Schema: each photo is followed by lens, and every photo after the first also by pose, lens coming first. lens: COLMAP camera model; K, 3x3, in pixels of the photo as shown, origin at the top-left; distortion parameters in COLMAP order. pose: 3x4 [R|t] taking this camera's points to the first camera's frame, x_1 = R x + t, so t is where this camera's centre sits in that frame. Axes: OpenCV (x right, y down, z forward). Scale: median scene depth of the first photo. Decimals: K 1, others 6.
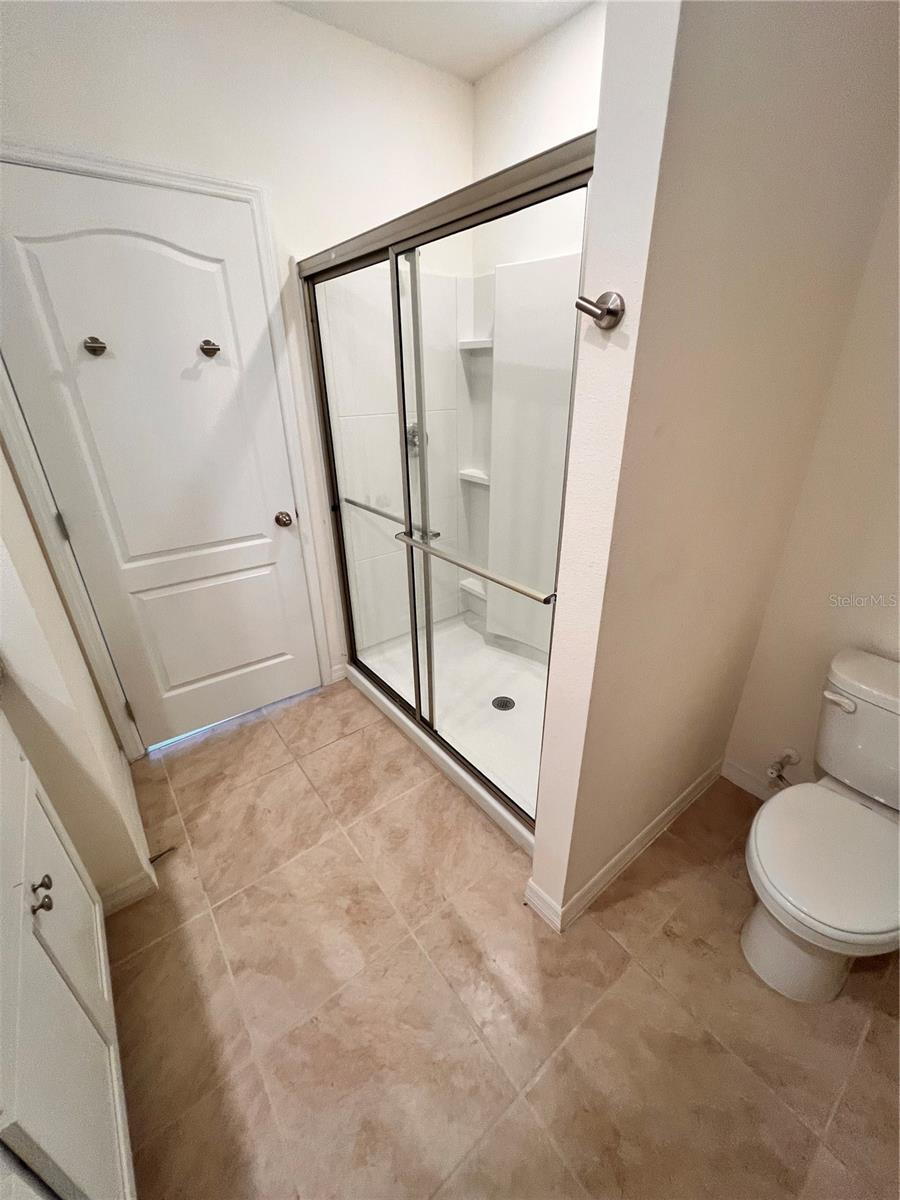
lens RADIAL K [[480.7, 0, 455.9], [0, 480.7, 597.3], [0, 0, 1]] dist [-0.001976, 0.000982]
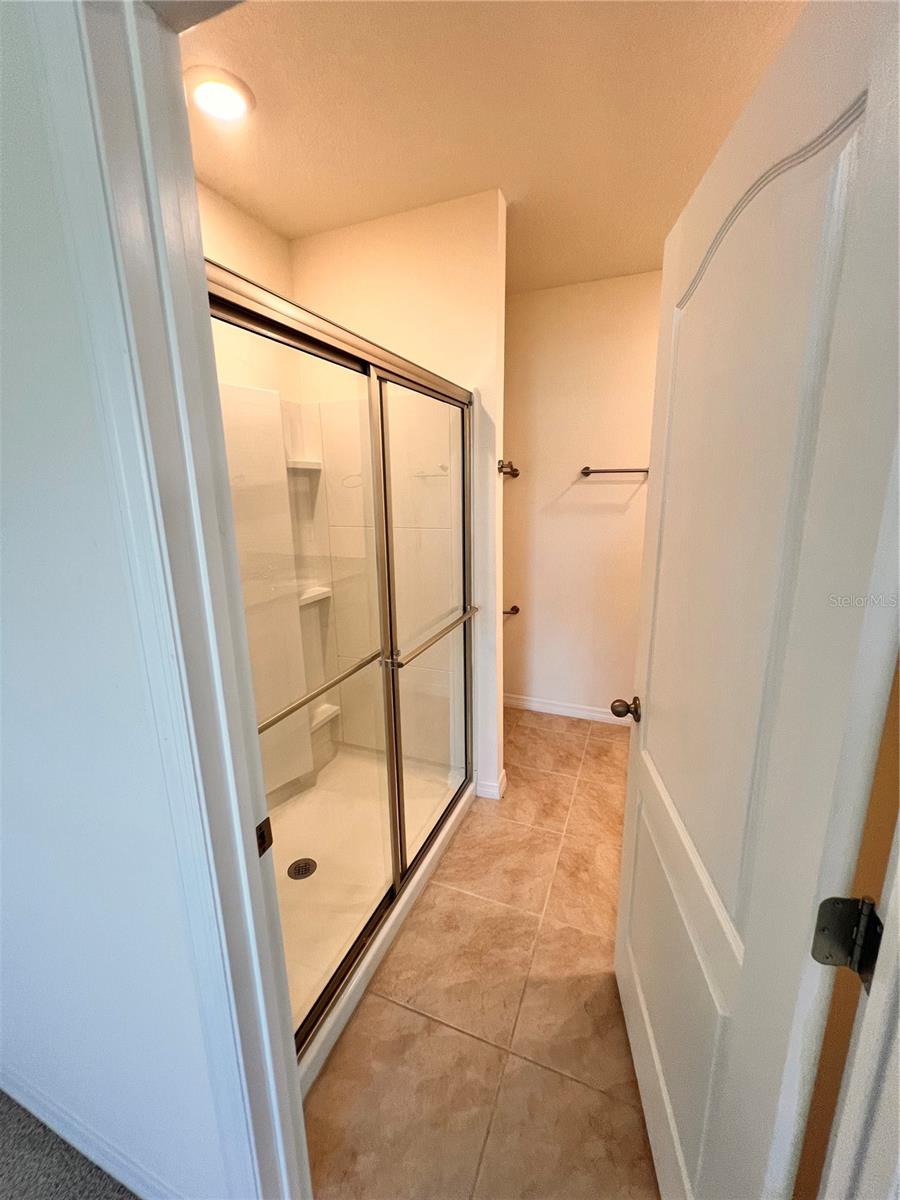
lens RADIAL K [[480.7, 0, 450.9], [0, 480.7, 599.6], [0, 0, 1]] dist [-0.001976, 0.000982]
pose [[-0.492324, -0.187421, 0.849994, -0.914201], [0.382826, 0.830393, 0.404835, -0.566596], [-0.781704, 0.524710, -0.337073, 1.205186]]
